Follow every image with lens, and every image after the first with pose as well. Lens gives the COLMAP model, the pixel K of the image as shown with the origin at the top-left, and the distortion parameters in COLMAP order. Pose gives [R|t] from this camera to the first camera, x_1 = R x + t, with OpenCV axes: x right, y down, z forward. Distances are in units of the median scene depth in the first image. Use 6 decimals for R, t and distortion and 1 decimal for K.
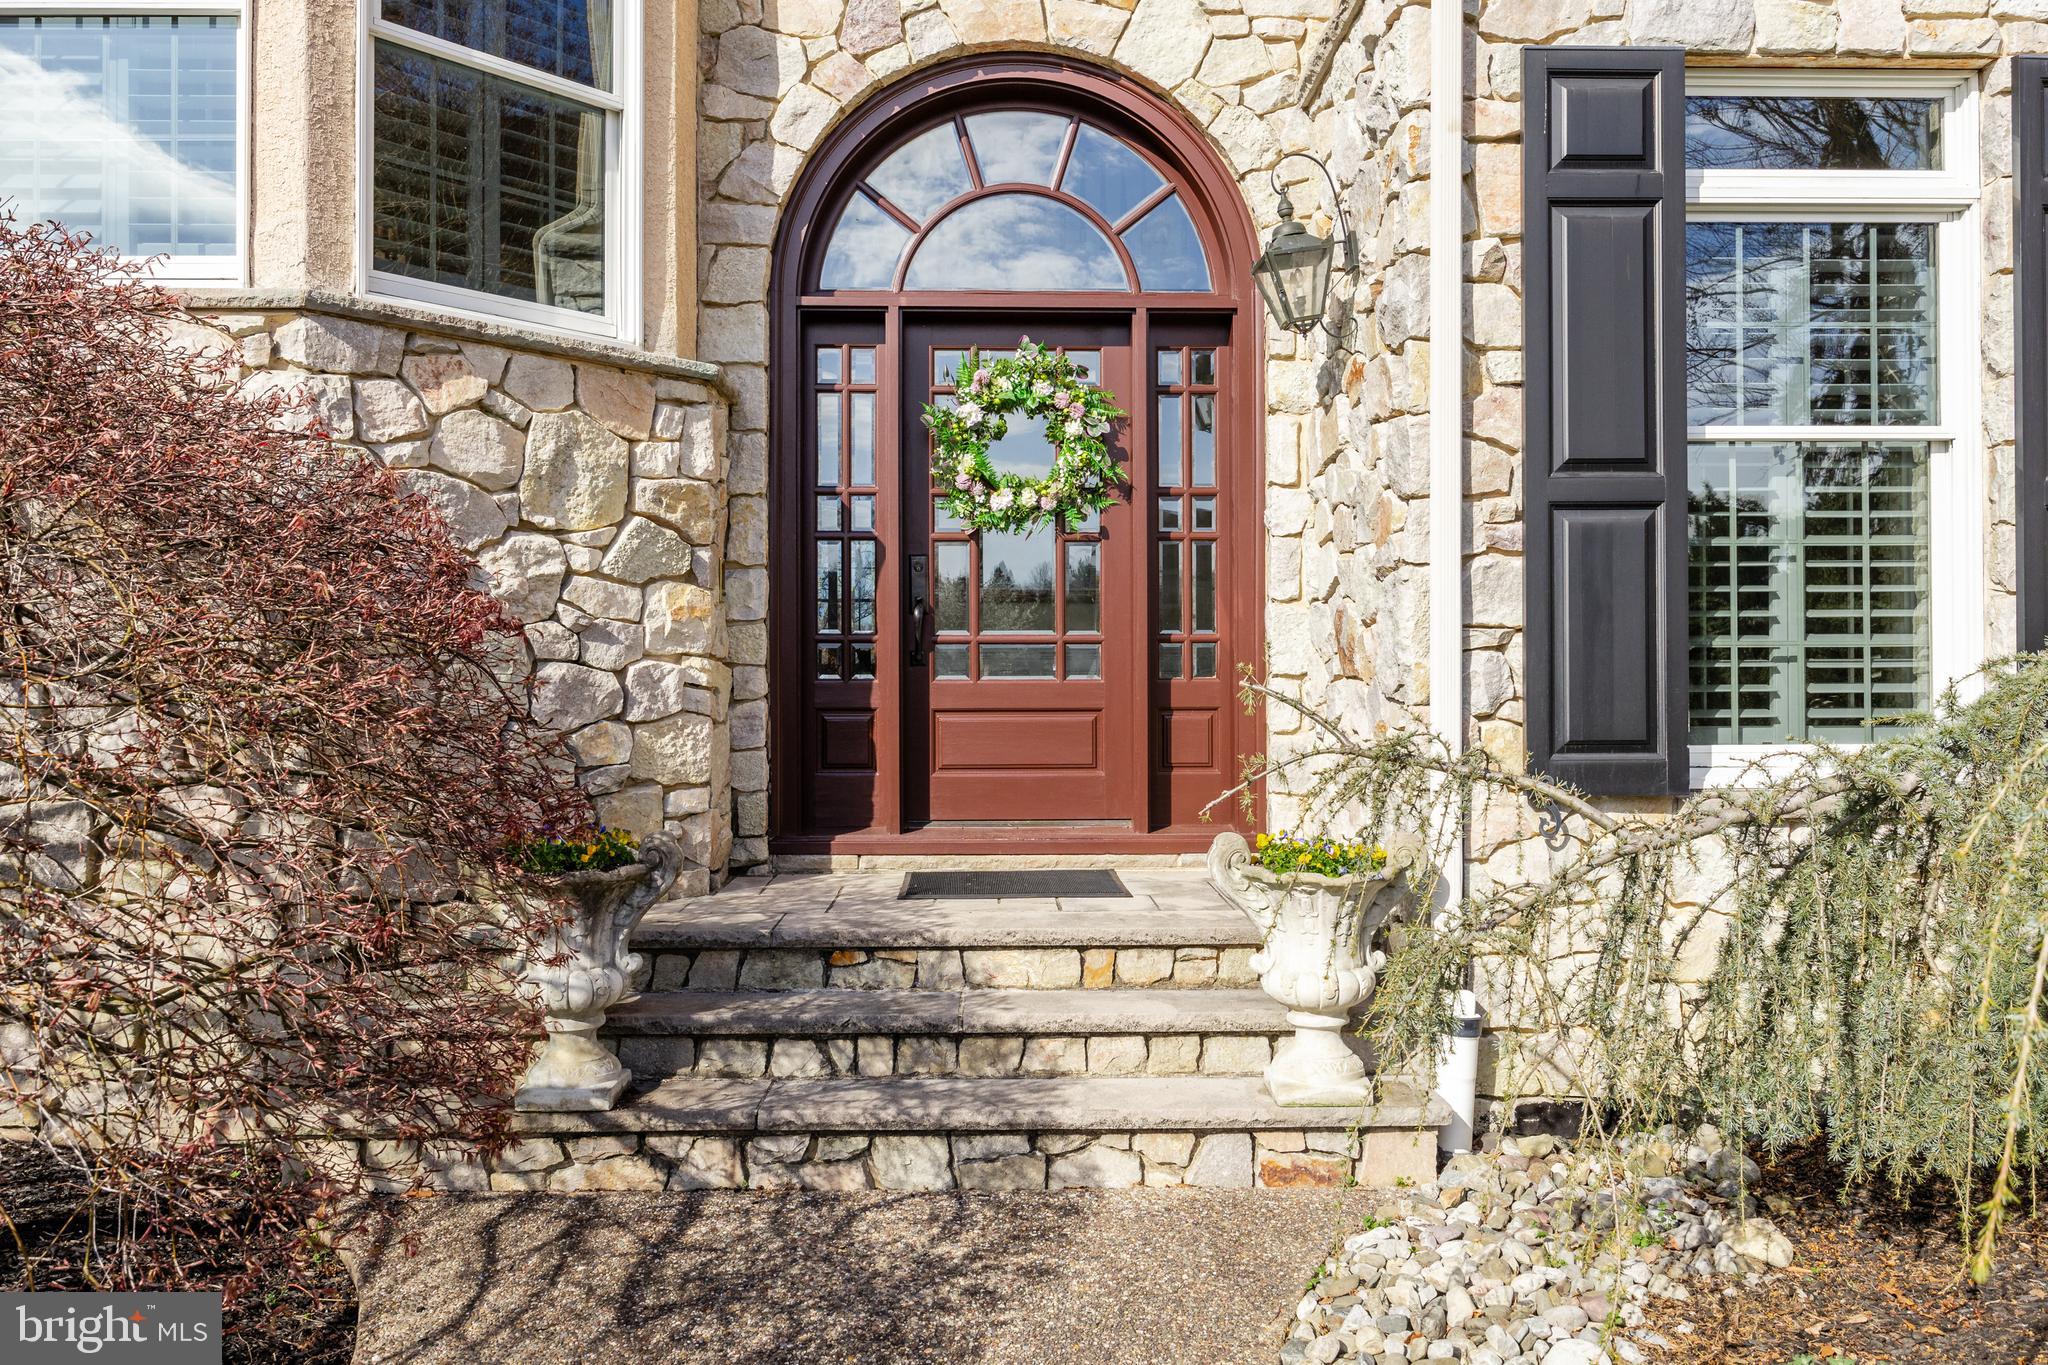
lens RADIAL K [[1546.8, 0, 1024.8], [0, 1546.8, 682.6], [0, 0, 1]] dist [0.001197, -0.000217]
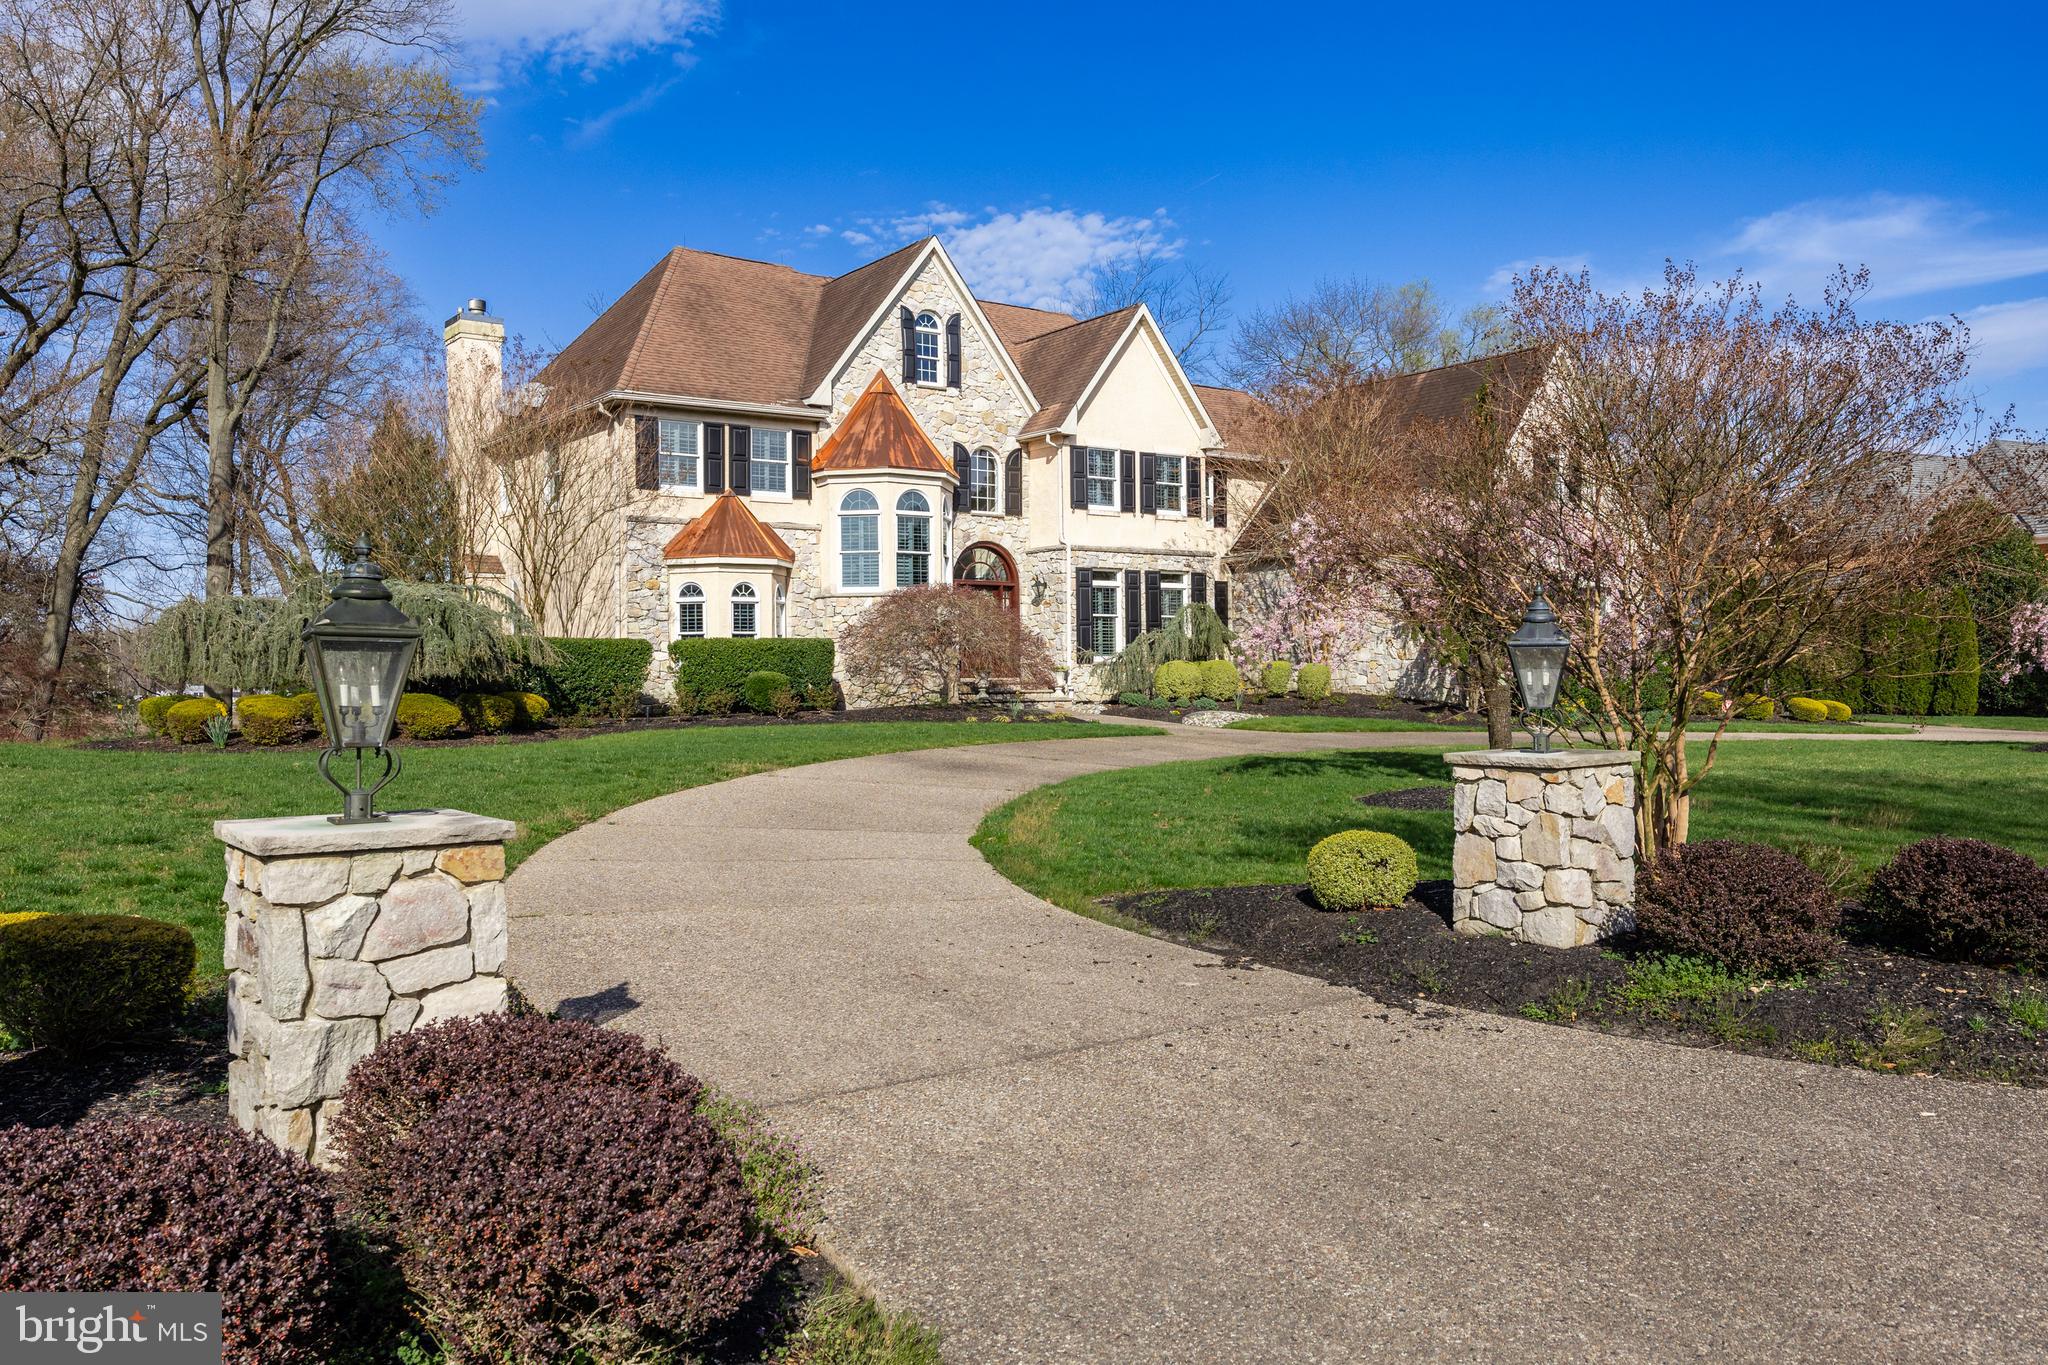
lens RADIAL K [[1585.7, 0, 1023.6], [0, 1585.7, 680.7], [0, 0, 1]] dist [-0.000047, 0.000000]
pose [[0.819356, -0.005618, 0.573258, -4.330220], [0.002542, 0.999978, 0.006166, 0.113116], [-0.573280, -0.003595, 0.819352, -5.222819]]
